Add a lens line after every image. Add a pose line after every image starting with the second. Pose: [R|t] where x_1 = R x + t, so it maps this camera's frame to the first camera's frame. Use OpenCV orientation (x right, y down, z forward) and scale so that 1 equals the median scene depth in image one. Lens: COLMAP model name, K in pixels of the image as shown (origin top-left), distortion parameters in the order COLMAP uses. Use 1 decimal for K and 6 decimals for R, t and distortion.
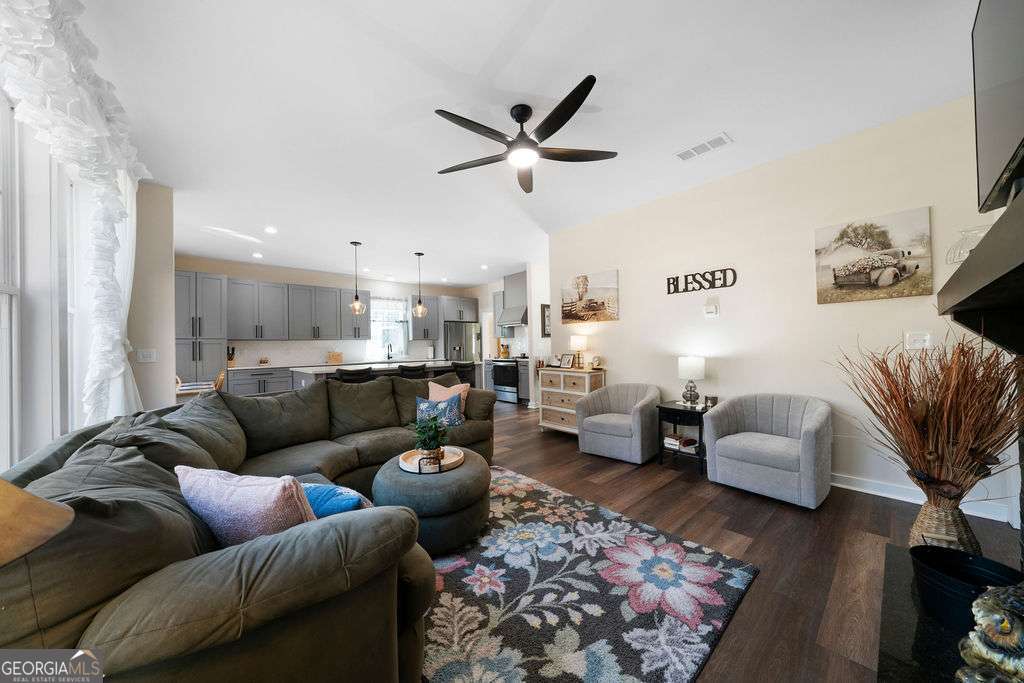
lens RADIAL K [[352.7, 0, 512.9], [0, 352.7, 346.4], [0, 0, 1]] dist [-0.011077, -0.000011]
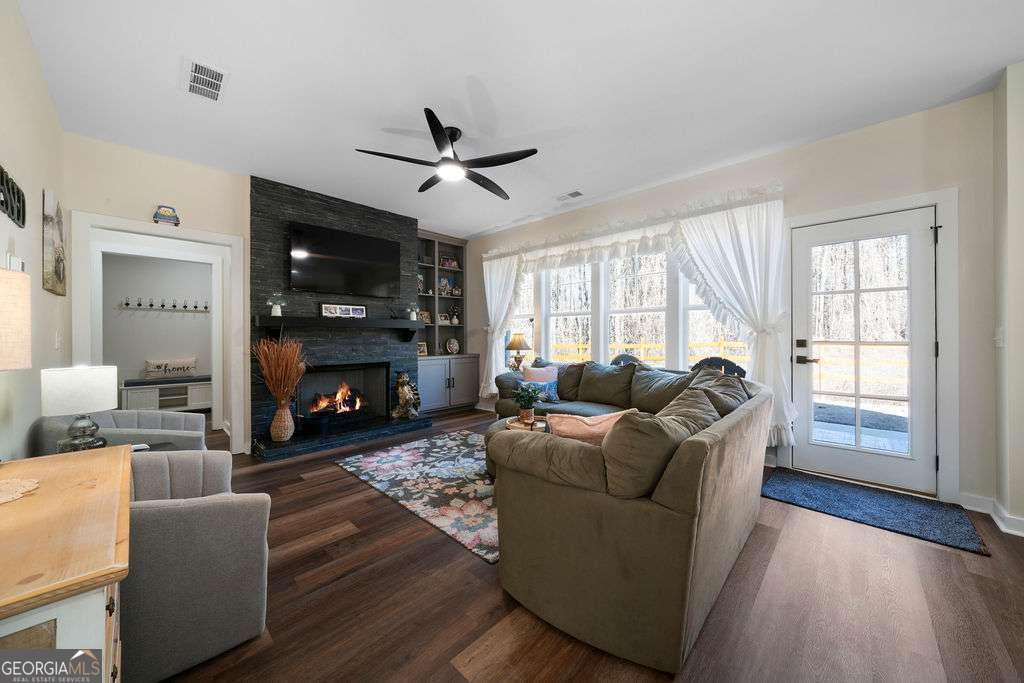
lens RADIAL K [[352.7, 0, 514.8], [0, 352.7, 337.5], [0, 0, 1]] dist [-0.011077, -0.000011]
pose [[-0.995564, 0.025256, -0.090634, -0.067561], [0.024982, 0.999679, 0.004157, 0.004007], [0.090710, 0.001874, -0.995876, 2.342871]]
